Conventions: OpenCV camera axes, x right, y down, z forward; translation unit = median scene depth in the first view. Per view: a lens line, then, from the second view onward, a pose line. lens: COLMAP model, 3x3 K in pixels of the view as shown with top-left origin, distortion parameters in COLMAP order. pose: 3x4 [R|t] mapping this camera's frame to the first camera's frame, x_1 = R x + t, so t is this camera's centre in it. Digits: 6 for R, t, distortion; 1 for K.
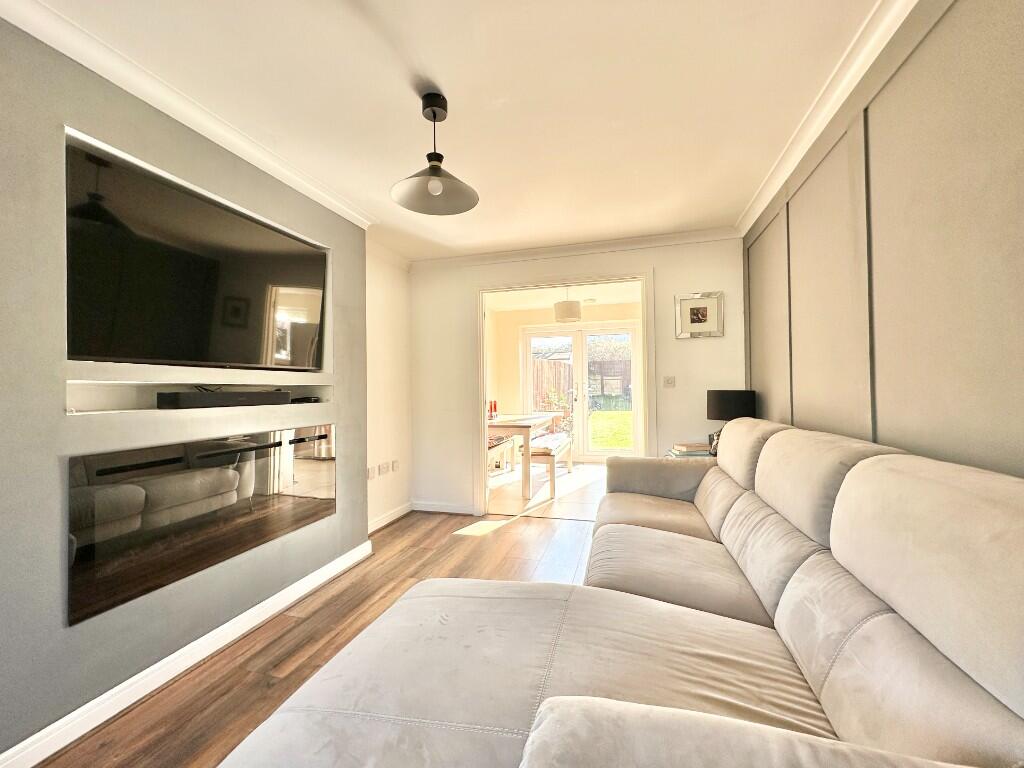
lens RADIAL K [[420.8, 0, 508.2], [0, 420.8, 382.3], [0, 0, 1]] dist [-0.034207, 0.000231]
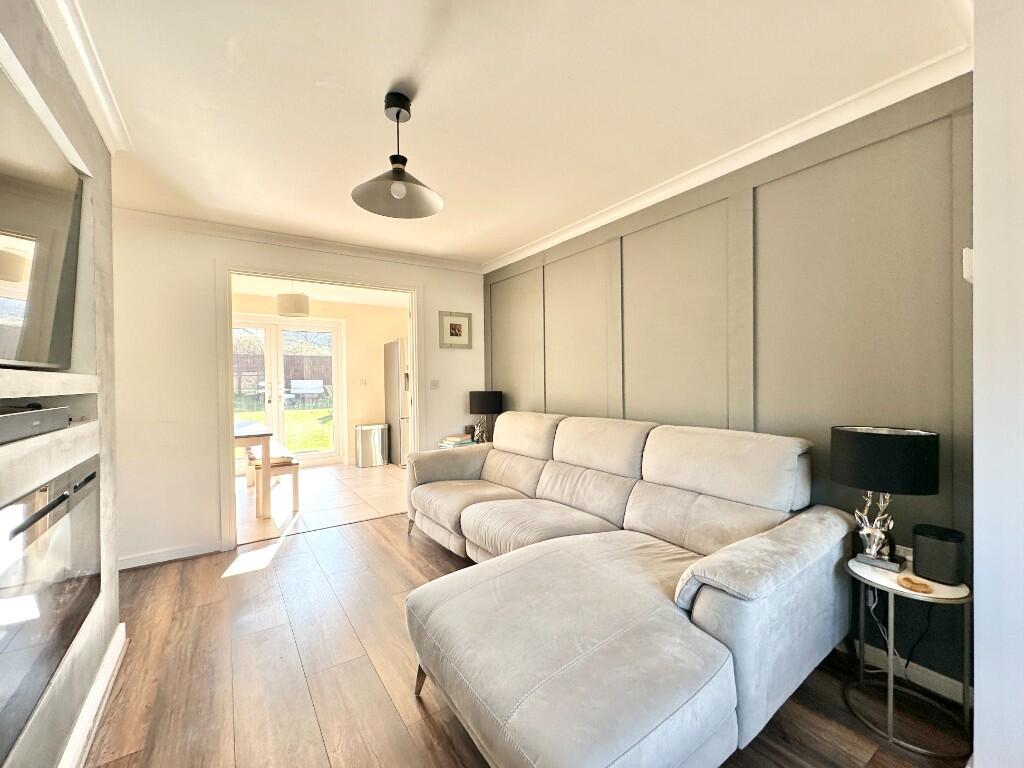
lens RADIAL K [[420.8, 0, 508.2], [0, 420.8, 382.3], [0, 0, 1]] dist [-0.034207, 0.000231]
pose [[0.628587, -0.001938, 0.777737, -0.501918], [-0.006742, 0.999946, 0.007940, -0.021911], [-0.777710, -0.010234, 0.628540, 0.123613]]
